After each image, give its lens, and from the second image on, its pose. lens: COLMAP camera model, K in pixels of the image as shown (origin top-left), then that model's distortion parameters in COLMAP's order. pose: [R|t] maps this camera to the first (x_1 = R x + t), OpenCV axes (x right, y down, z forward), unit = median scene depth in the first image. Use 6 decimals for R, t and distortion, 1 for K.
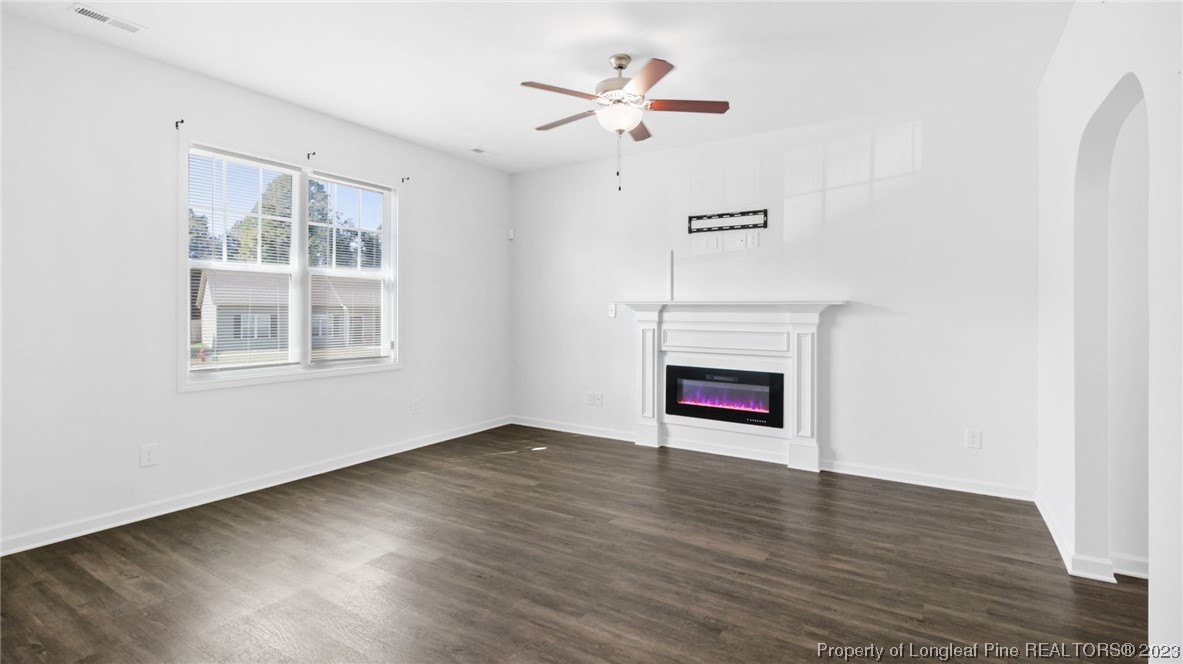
lens RADIAL K [[562.8, 0, 590.0], [0, 562.8, 316.1], [0, 0, 1]] dist [0.017450, -0.000451]
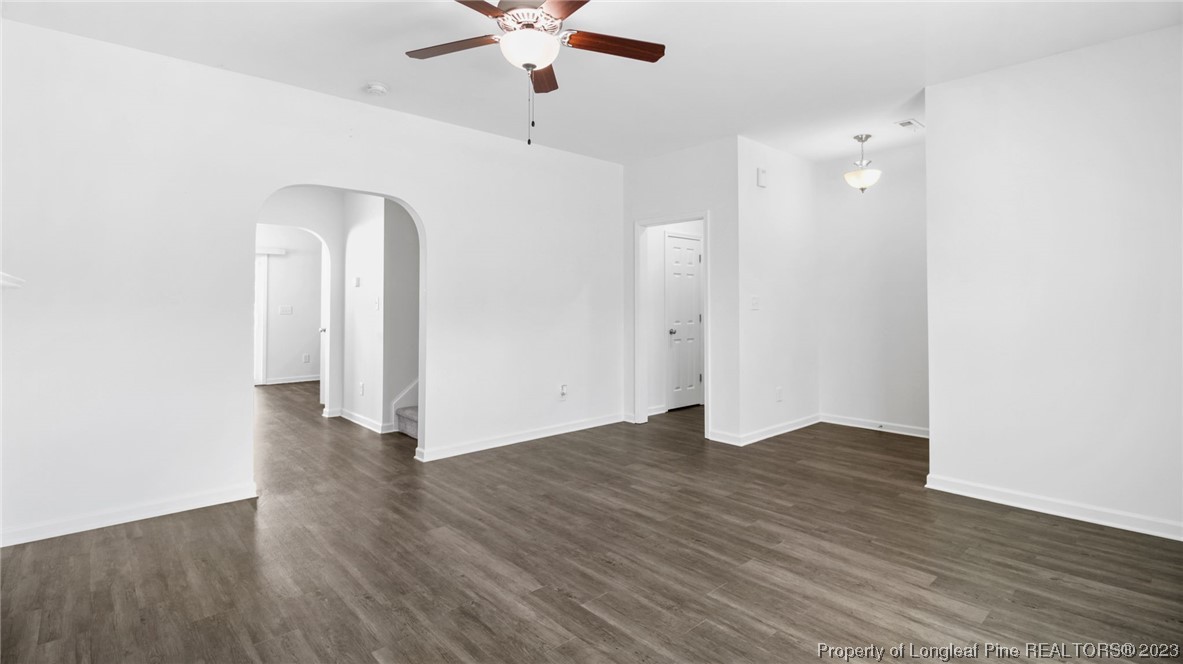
lens RADIAL K [[562.8, 0, 590.0], [0, 562.8, 316.1], [0, 0, 1]] dist [0.017450, -0.000451]
pose [[-0.965495, -0.010418, 0.260213, -0.263752], [-0.003200, 0.999599, 0.028144, -0.017785], [-0.260402, 0.026340, -0.965141, 2.031764]]
